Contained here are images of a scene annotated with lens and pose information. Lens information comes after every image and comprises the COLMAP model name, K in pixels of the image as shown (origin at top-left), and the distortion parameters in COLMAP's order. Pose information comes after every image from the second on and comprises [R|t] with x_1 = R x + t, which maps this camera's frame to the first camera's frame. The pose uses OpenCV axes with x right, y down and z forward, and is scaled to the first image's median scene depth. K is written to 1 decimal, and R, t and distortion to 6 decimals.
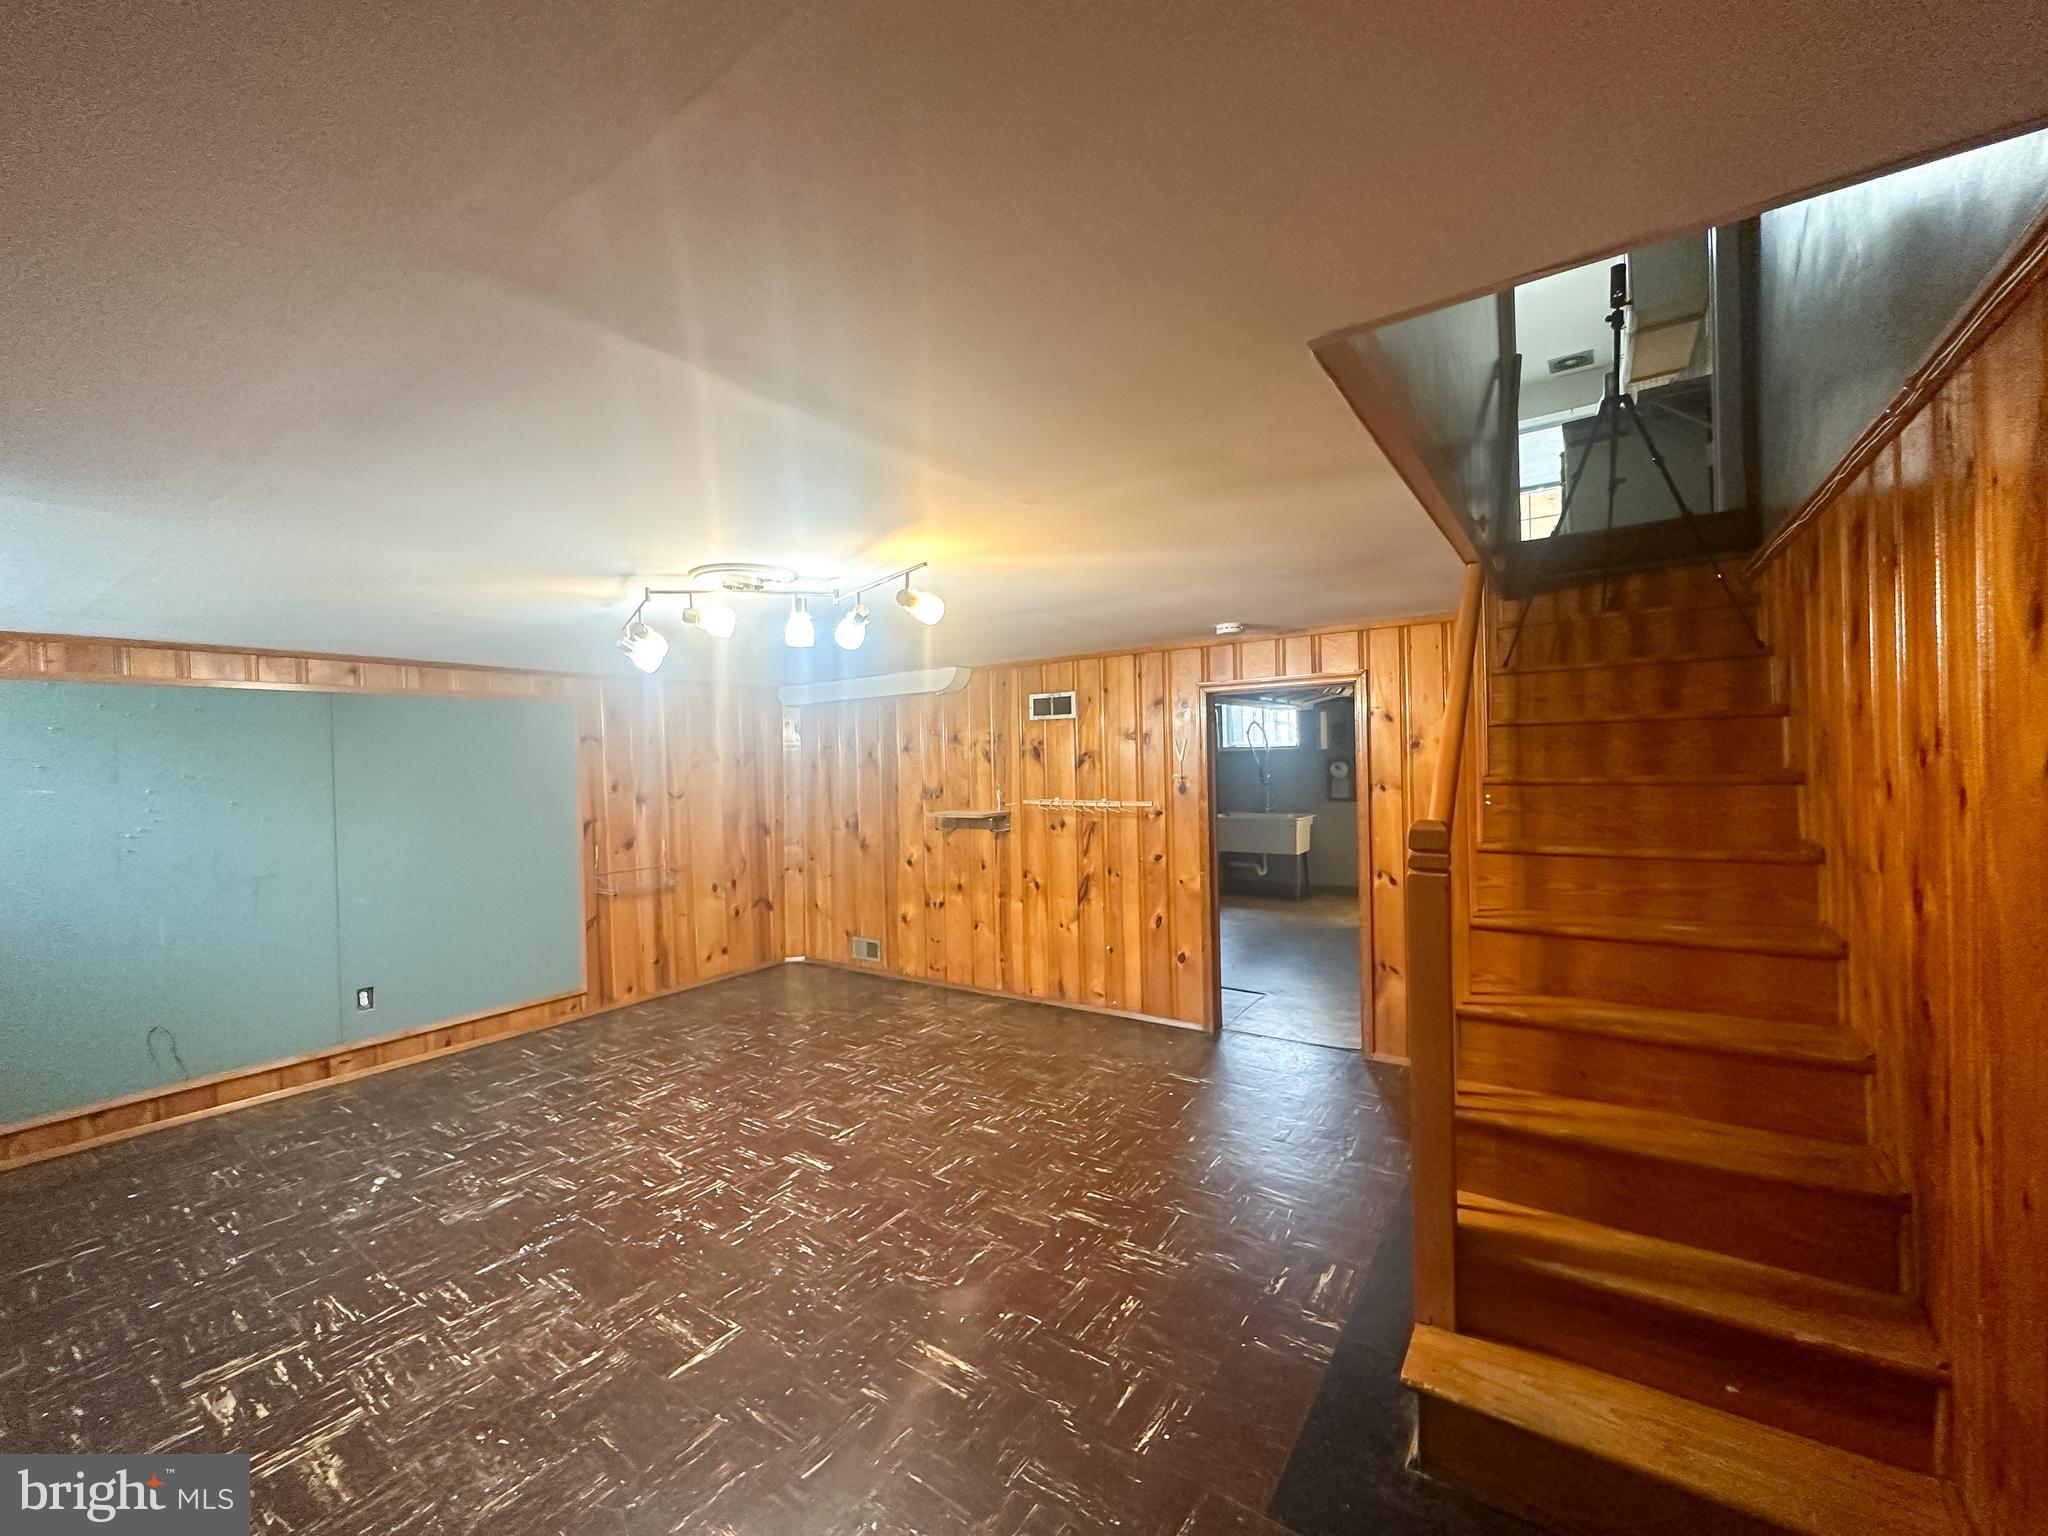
lens RADIAL K [[824.1, 0, 1022.0], [0, 824.1, 769.1], [0, 0, 1]] dist [-0.001143, 0.000220]
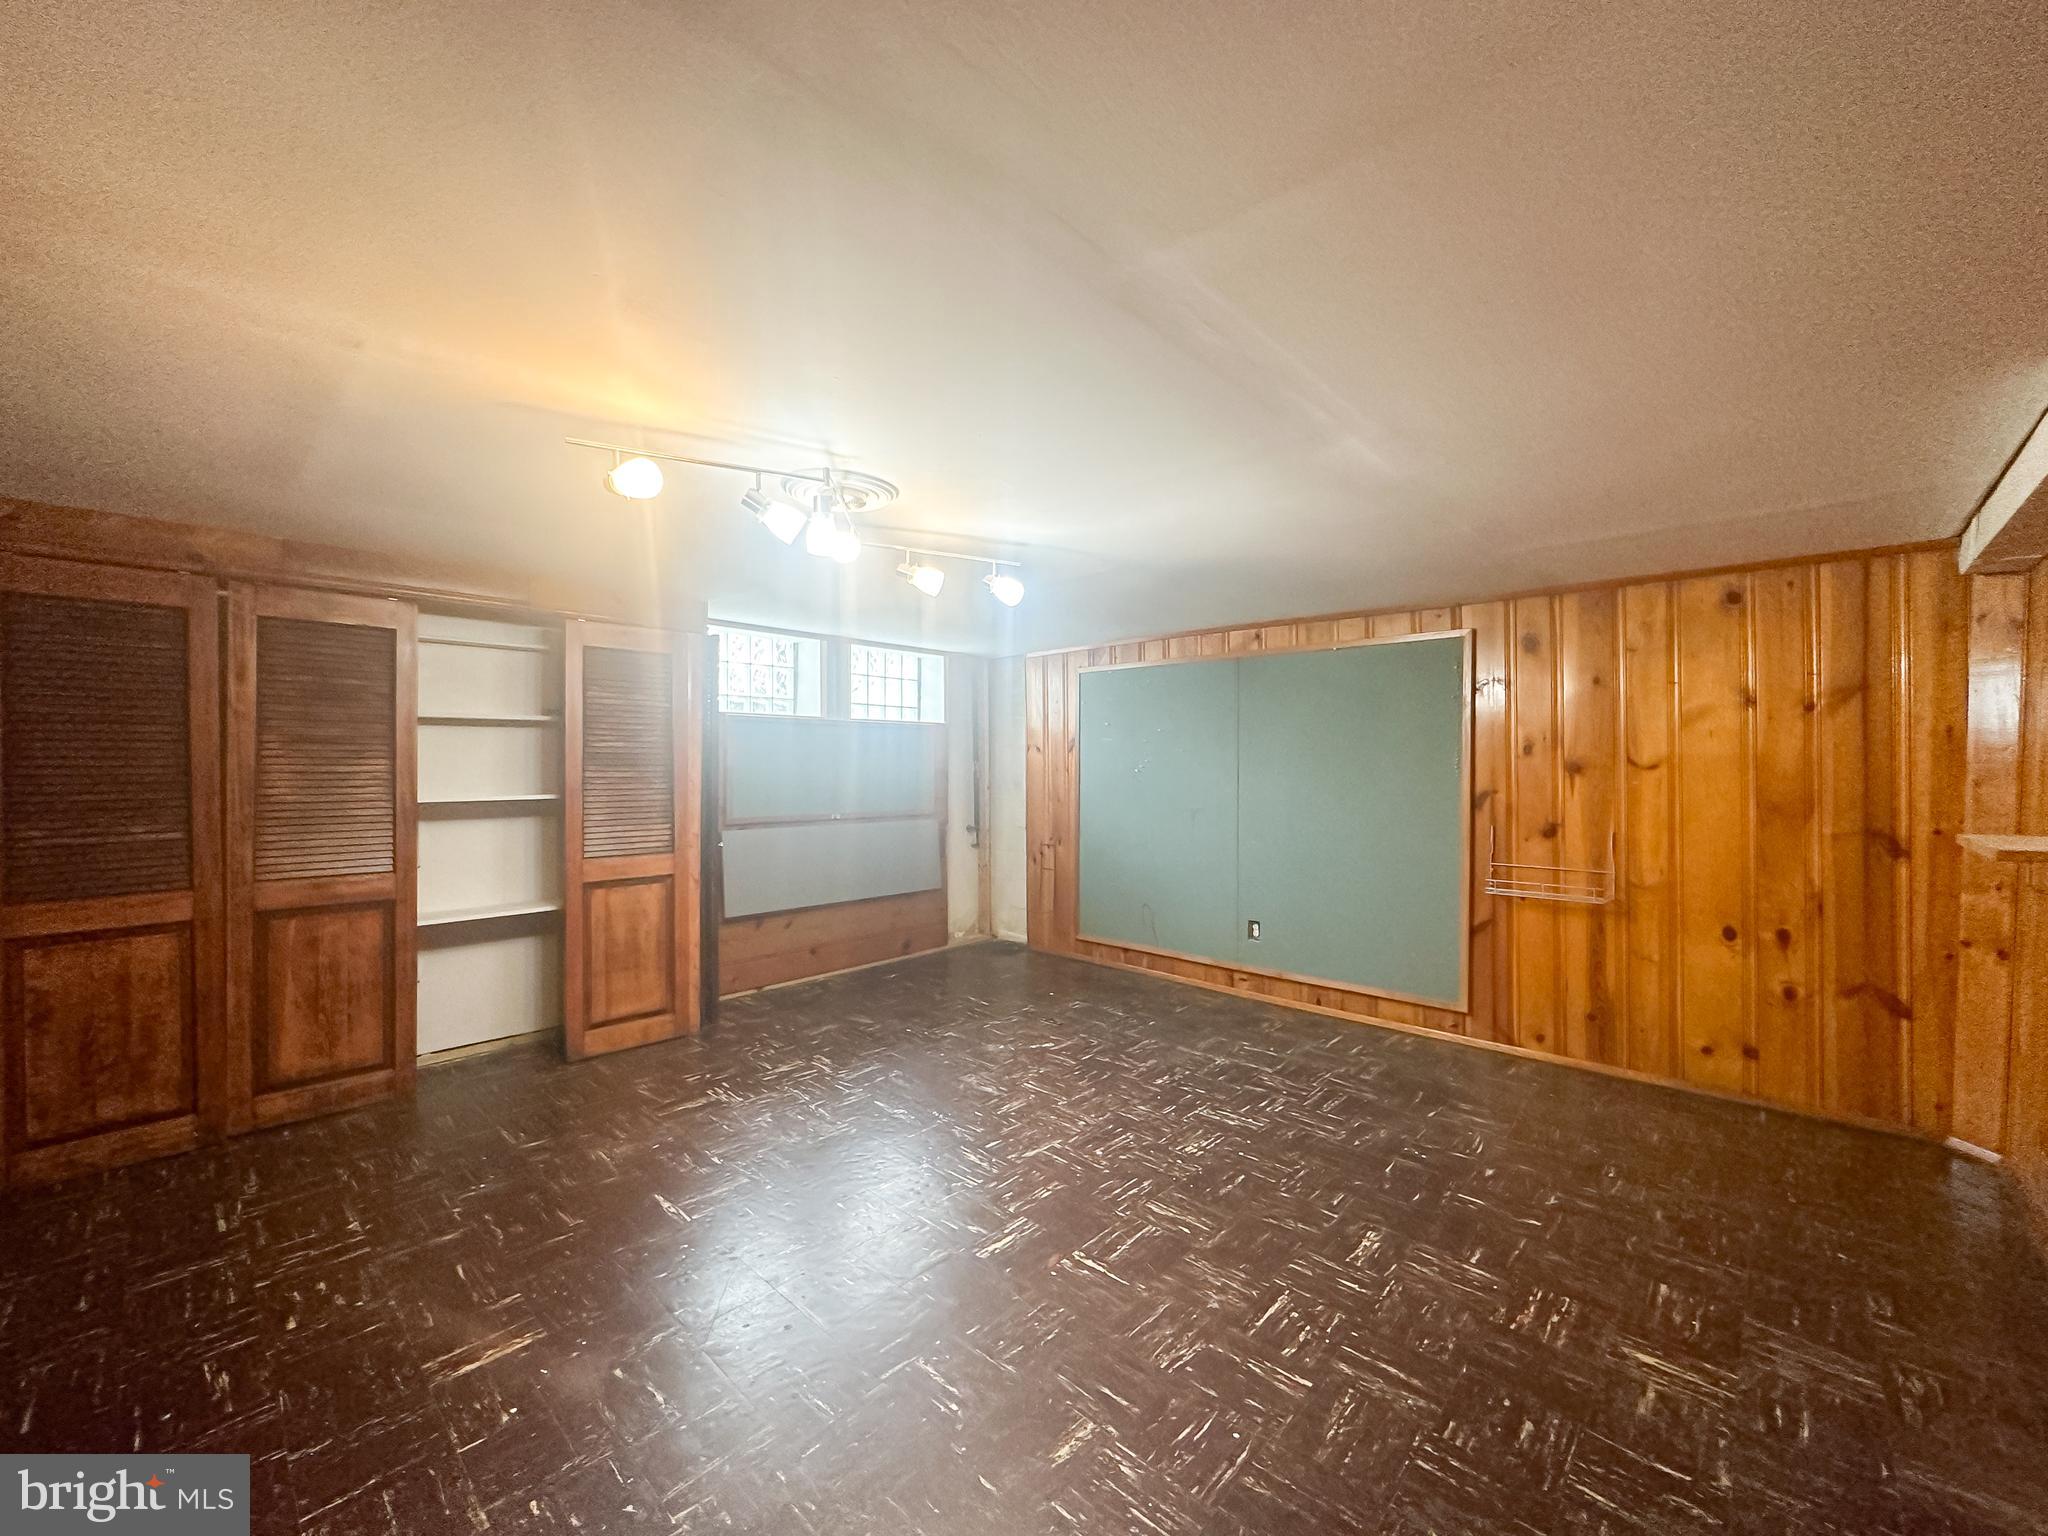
lens RADIAL K [[824.1, 0, 1022.0], [0, 824.1, 769.1], [0, 0, 1]] dist [-0.001143, 0.000220]
pose [[-0.144456, 0.032629, -0.988973, 0.358764], [-0.009615, 0.999363, 0.034377, 0.026767], [0.989465, 0.014475, -0.144050, 0.884336]]
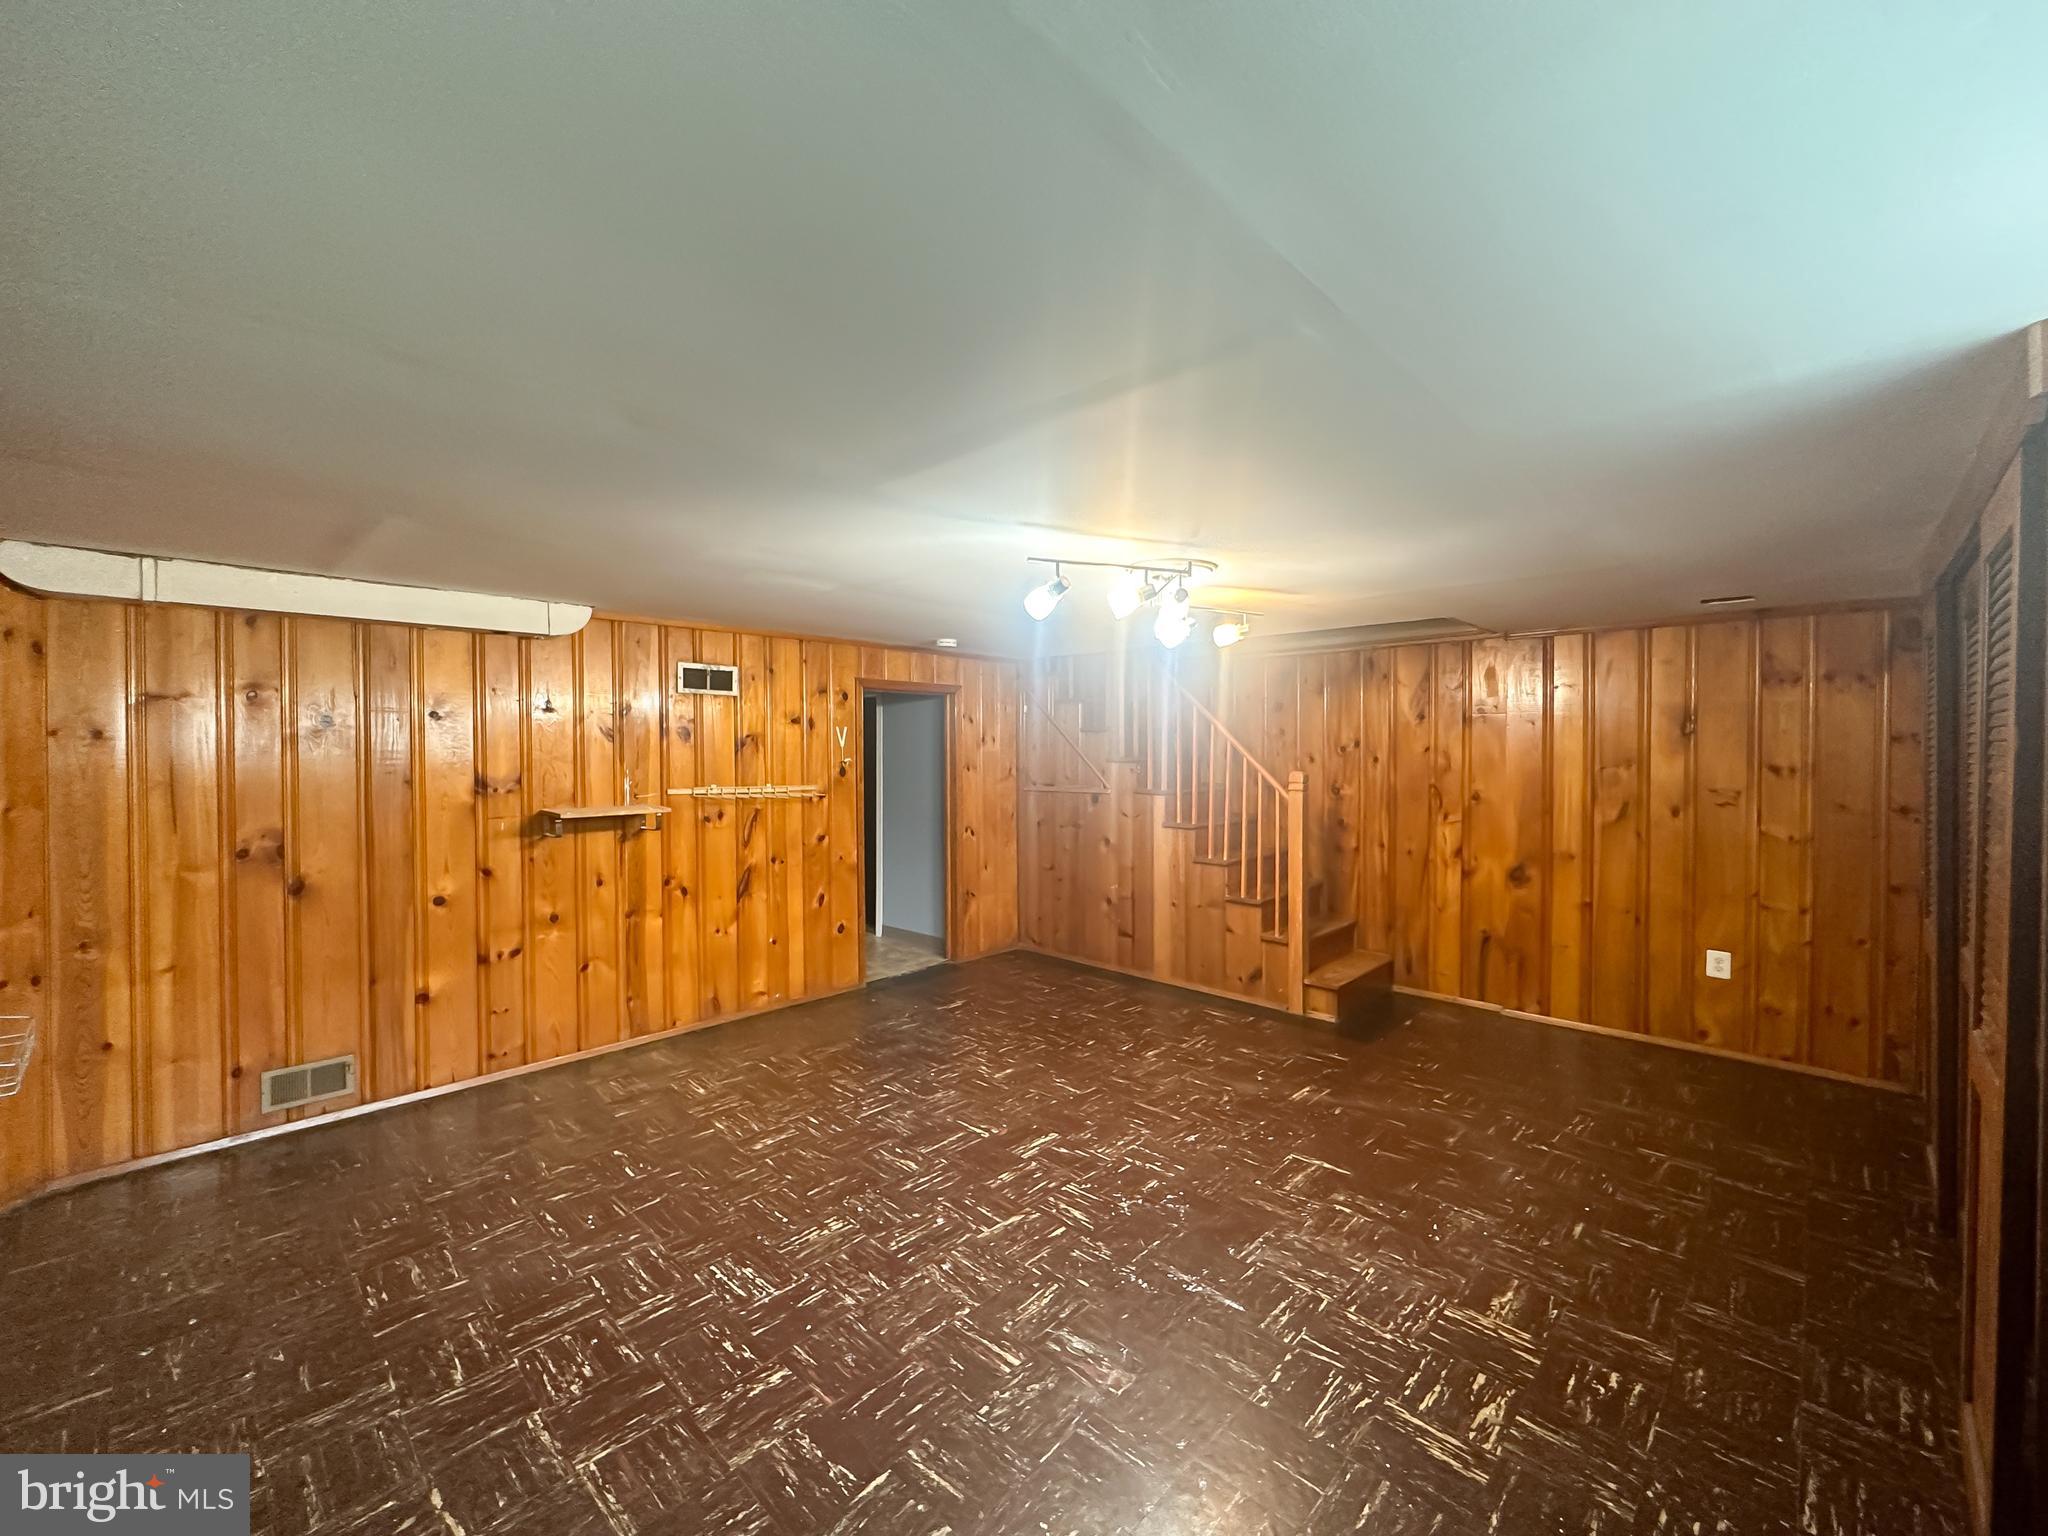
lens RADIAL K [[830.6, 0, 1031.2], [0, 830.6, 759.7], [0, 0, 1]] dist [-0.002399, -0.000134]
pose [[0.142855, 0.013947, 0.989645, -0.983905], [0.004916, 0.999878, -0.014801, 0.028288], [-0.989731, 0.006980, 0.142769, 0.685782]]
